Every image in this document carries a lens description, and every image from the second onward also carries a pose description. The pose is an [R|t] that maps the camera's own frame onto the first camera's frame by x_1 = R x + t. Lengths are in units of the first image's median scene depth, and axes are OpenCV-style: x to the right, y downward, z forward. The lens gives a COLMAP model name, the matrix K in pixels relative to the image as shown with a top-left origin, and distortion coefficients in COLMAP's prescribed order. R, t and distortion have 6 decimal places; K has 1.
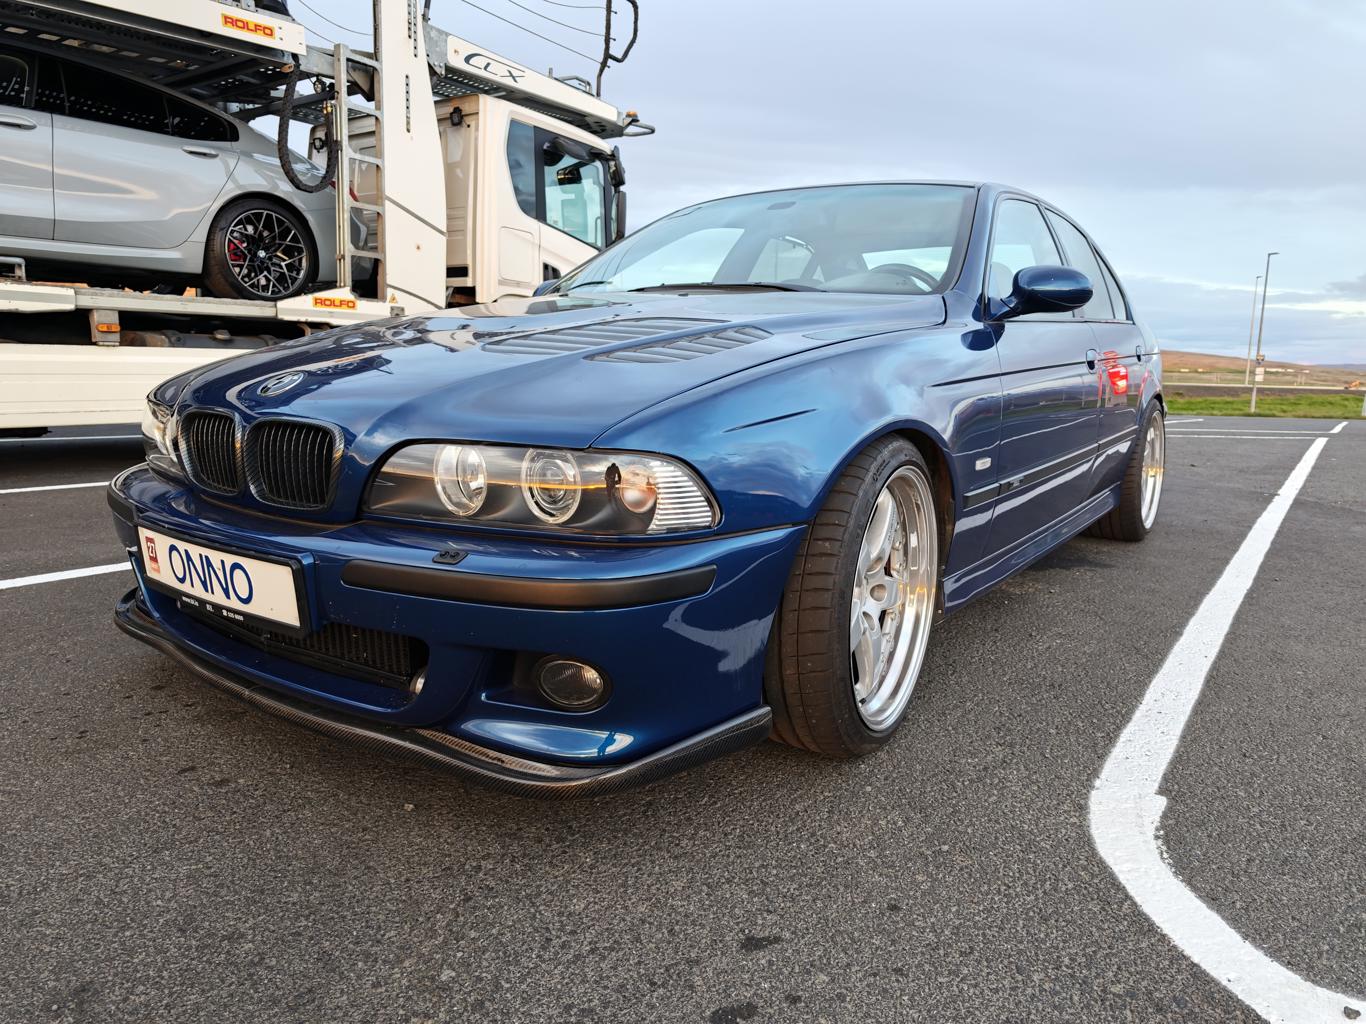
lens RADIAL K [[947.5, 0, 683.0], [0, 947.5, 512.0], [0, 0, 1]] dist [-0.005440, 0.000123]
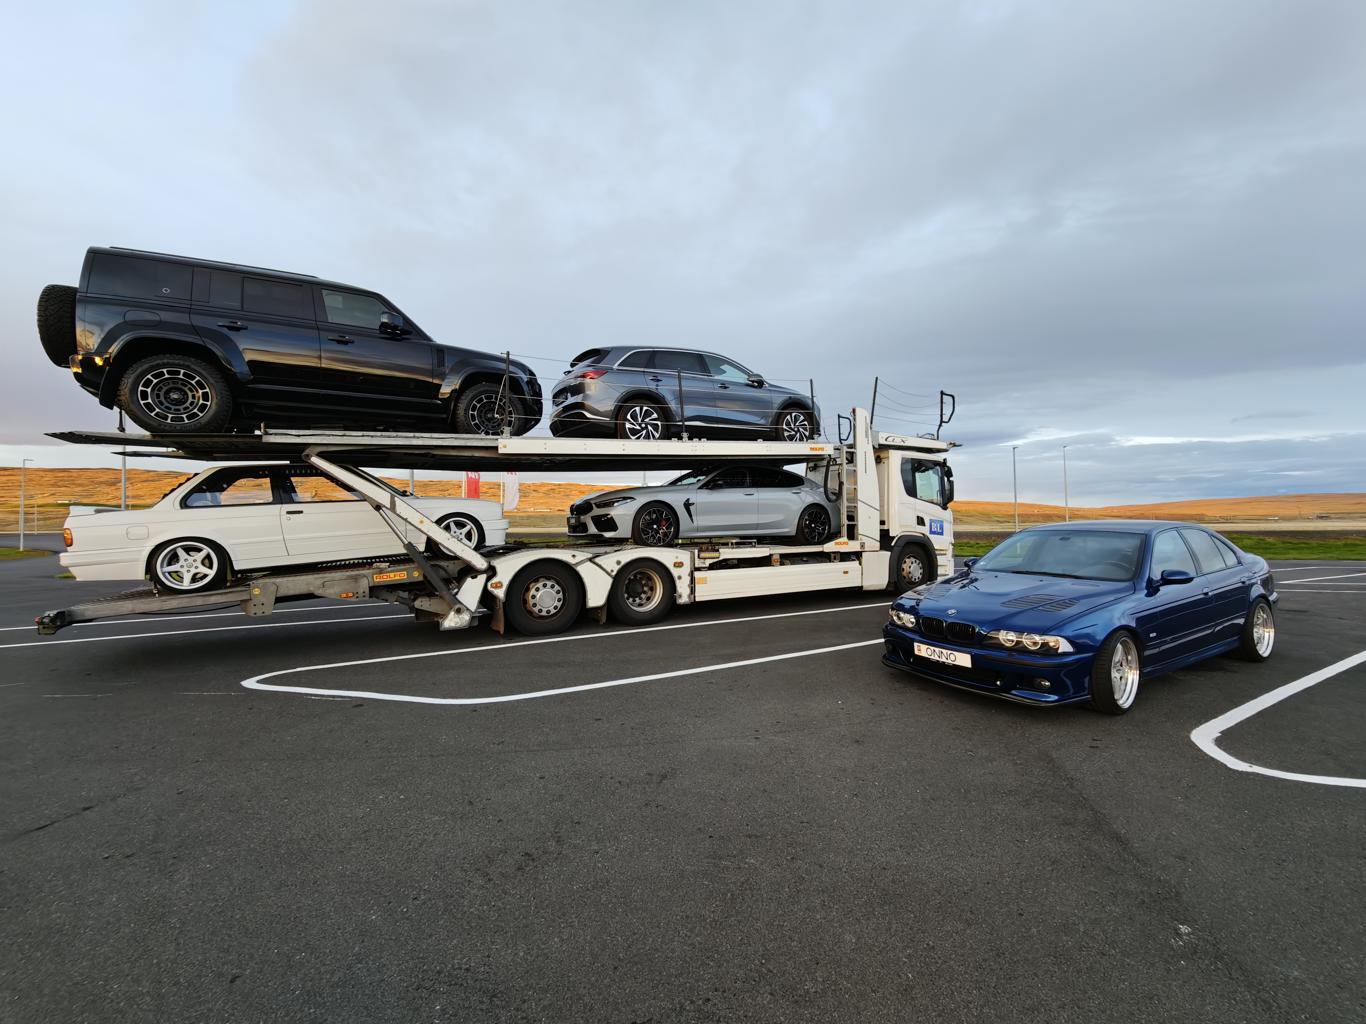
lens RADIAL K [[556.1, 0, 681.6], [0, 556.1, 508.8], [0, 0, 1]] dist [-0.000390, -0.000061]
pose [[0.904189, -0.044099, -0.424849, -0.115584], [-0.037331, 0.982691, -0.181452, -0.024093], [0.425497, 0.179927, 0.886893, -0.525805]]
